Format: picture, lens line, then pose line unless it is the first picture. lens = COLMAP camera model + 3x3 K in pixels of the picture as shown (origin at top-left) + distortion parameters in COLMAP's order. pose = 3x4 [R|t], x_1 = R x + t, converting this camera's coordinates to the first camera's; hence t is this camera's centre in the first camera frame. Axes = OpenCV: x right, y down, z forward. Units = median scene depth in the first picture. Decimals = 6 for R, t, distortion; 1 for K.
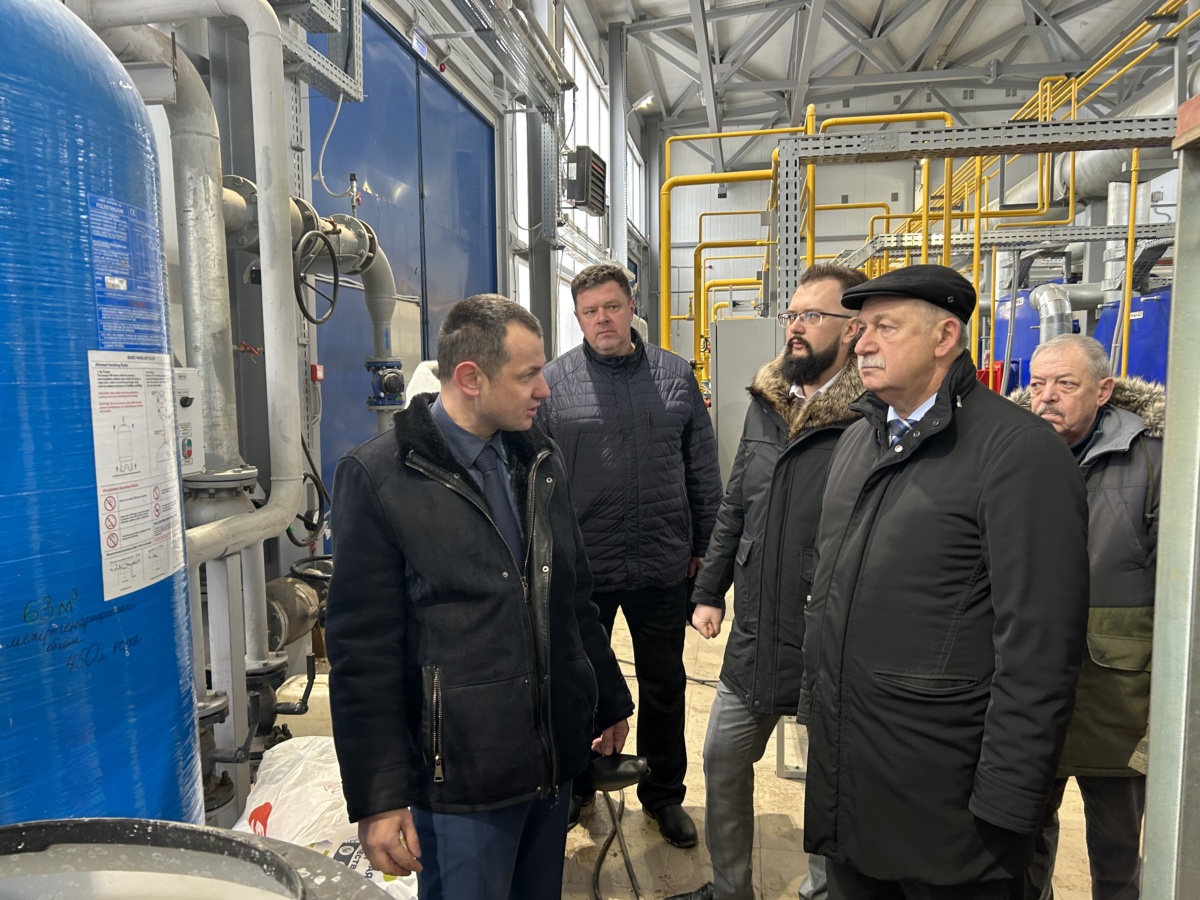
lens RADIAL K [[902.1, 0, 600.0], [0, 902.1, 450.0], [0, 0, 1]] dist [0.018289, -0.003323]
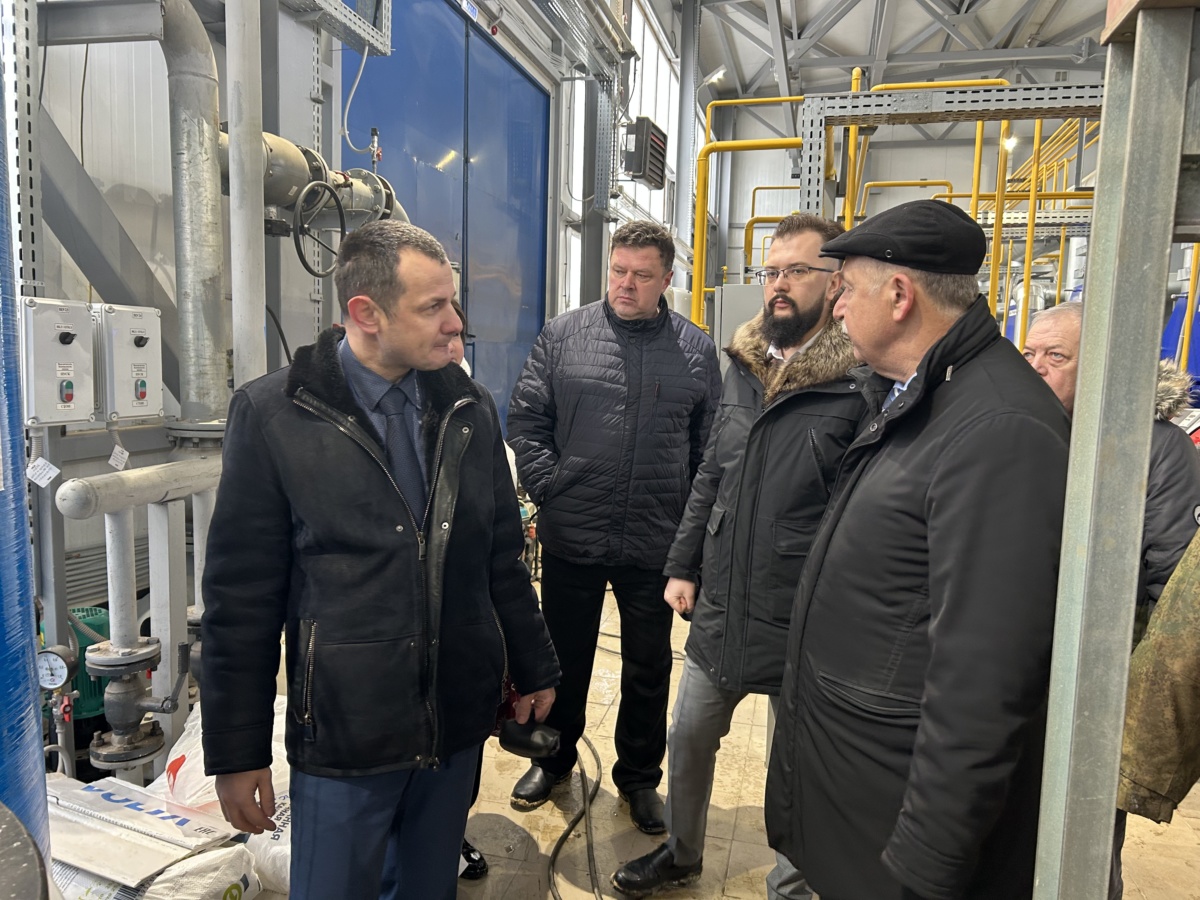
lens RADIAL K [[907.3, 0, 607.2], [0, 907.3, 446.0], [0, 0, 1]] dist [0.006895, 0.010863]
pose [[0.996776, 0.045744, -0.065924, 0.058962], [-0.044735, 0.998859, 0.016700, 0.010706], [0.066613, -0.013697, 0.997685, 0.030046]]
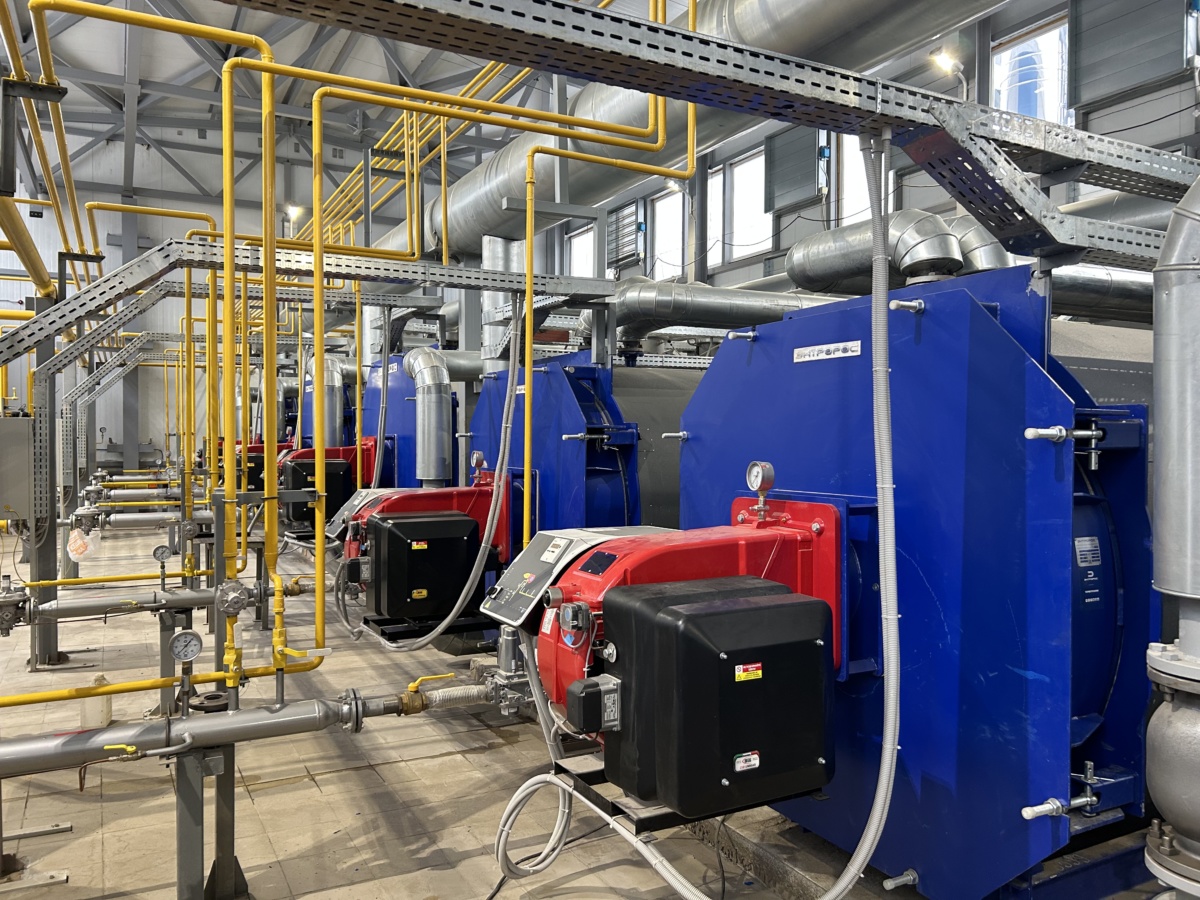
lens RADIAL K [[906.5, 0, 607.2], [0, 906.5, 456.4], [0, 0, 1]] dist [0.081033, -0.101595]
pose [[0.791432, 0.003689, 0.611246, 0.223057], [0.036963, 0.997863, -0.053882, -0.060937], [-0.610139, 0.065237, 0.789604, 0.460634]]
